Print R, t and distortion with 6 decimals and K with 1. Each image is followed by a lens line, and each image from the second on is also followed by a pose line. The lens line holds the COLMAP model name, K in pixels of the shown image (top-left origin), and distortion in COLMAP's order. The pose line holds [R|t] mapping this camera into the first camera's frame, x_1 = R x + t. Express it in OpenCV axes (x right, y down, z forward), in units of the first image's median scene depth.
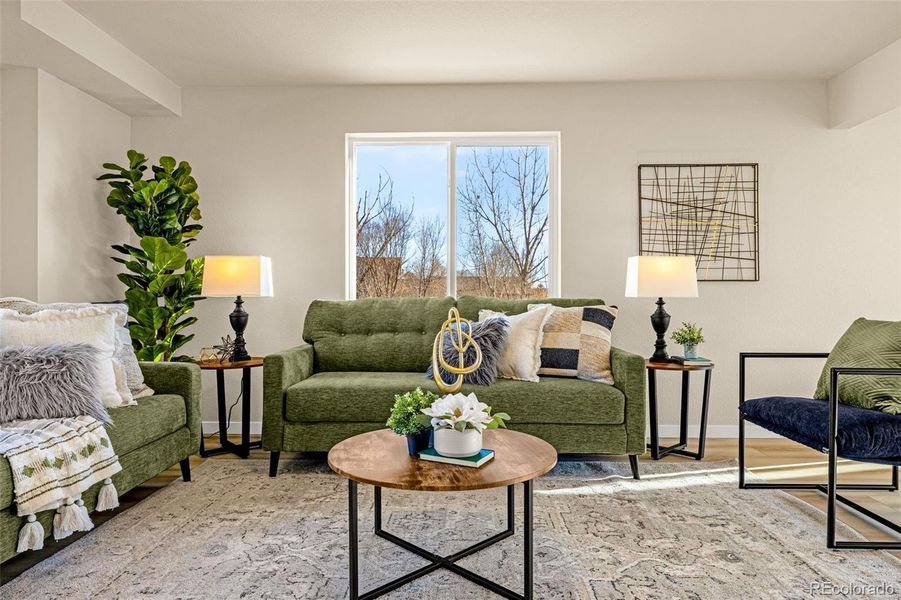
lens RADIAL K [[585.8, 0, 450.5], [0, 585.8, 300.0], [0, 0, 1]] dist [-0.001608, -0.001628]
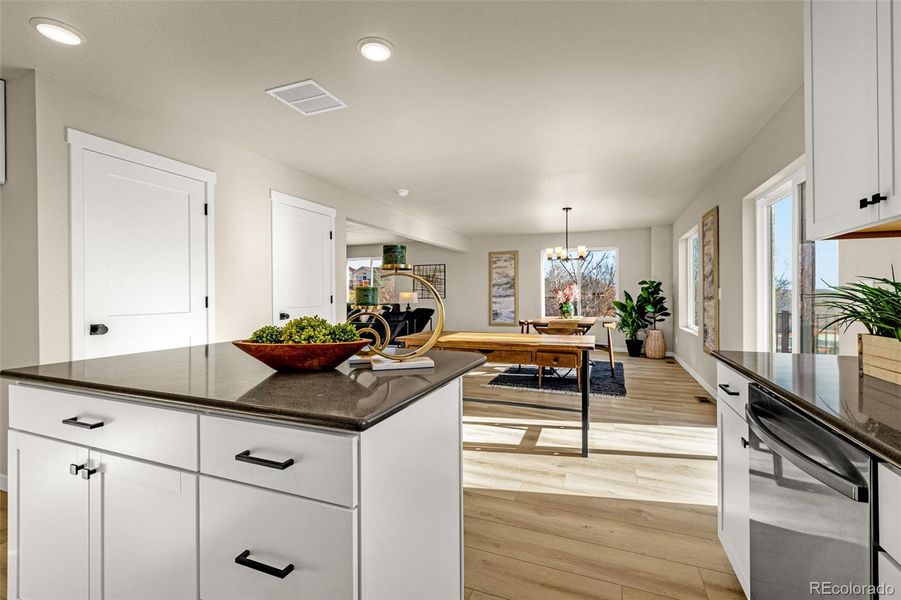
lens RADIAL K [[402.8, 0, 456.0], [0, 402.8, 302.1], [0, 0, 1]] dist [-0.002198, -0.000314]
pose [[0.935402, 0.006852, -0.353521, 1.439747], [-0.005736, 0.999975, 0.004205, -0.020363], [0.353541, -0.001905, 0.935417, -1.208559]]
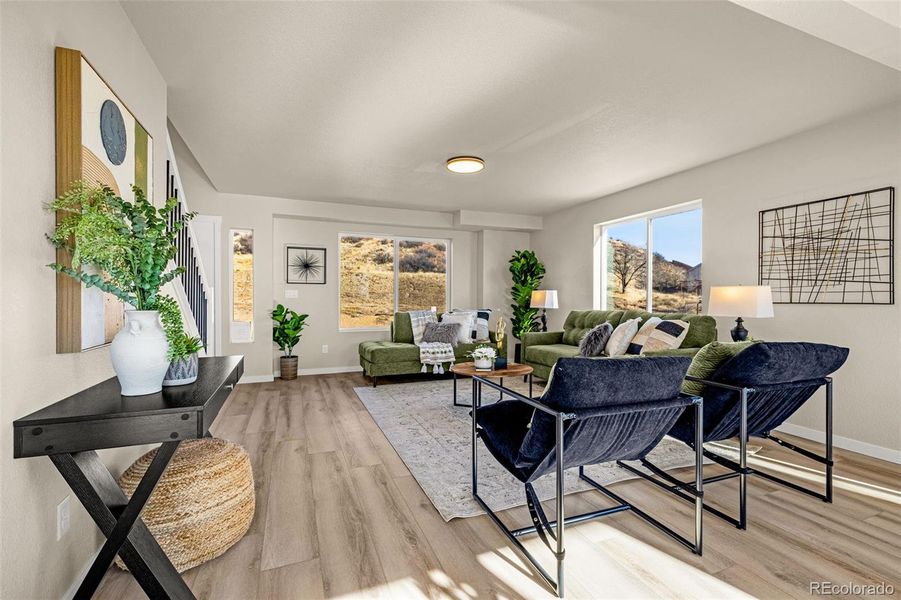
lens RADIAL K [[402.8, 0, 456.0], [0, 402.8, 302.1], [0, 0, 1]] dist [-0.002198, -0.000314]
pose [[0.395086, 0.011722, -0.918569, 0.867732], [-0.008011, 0.999925, 0.009315, -0.037302], [0.918609, 0.003678, 0.395150, 0.050733]]
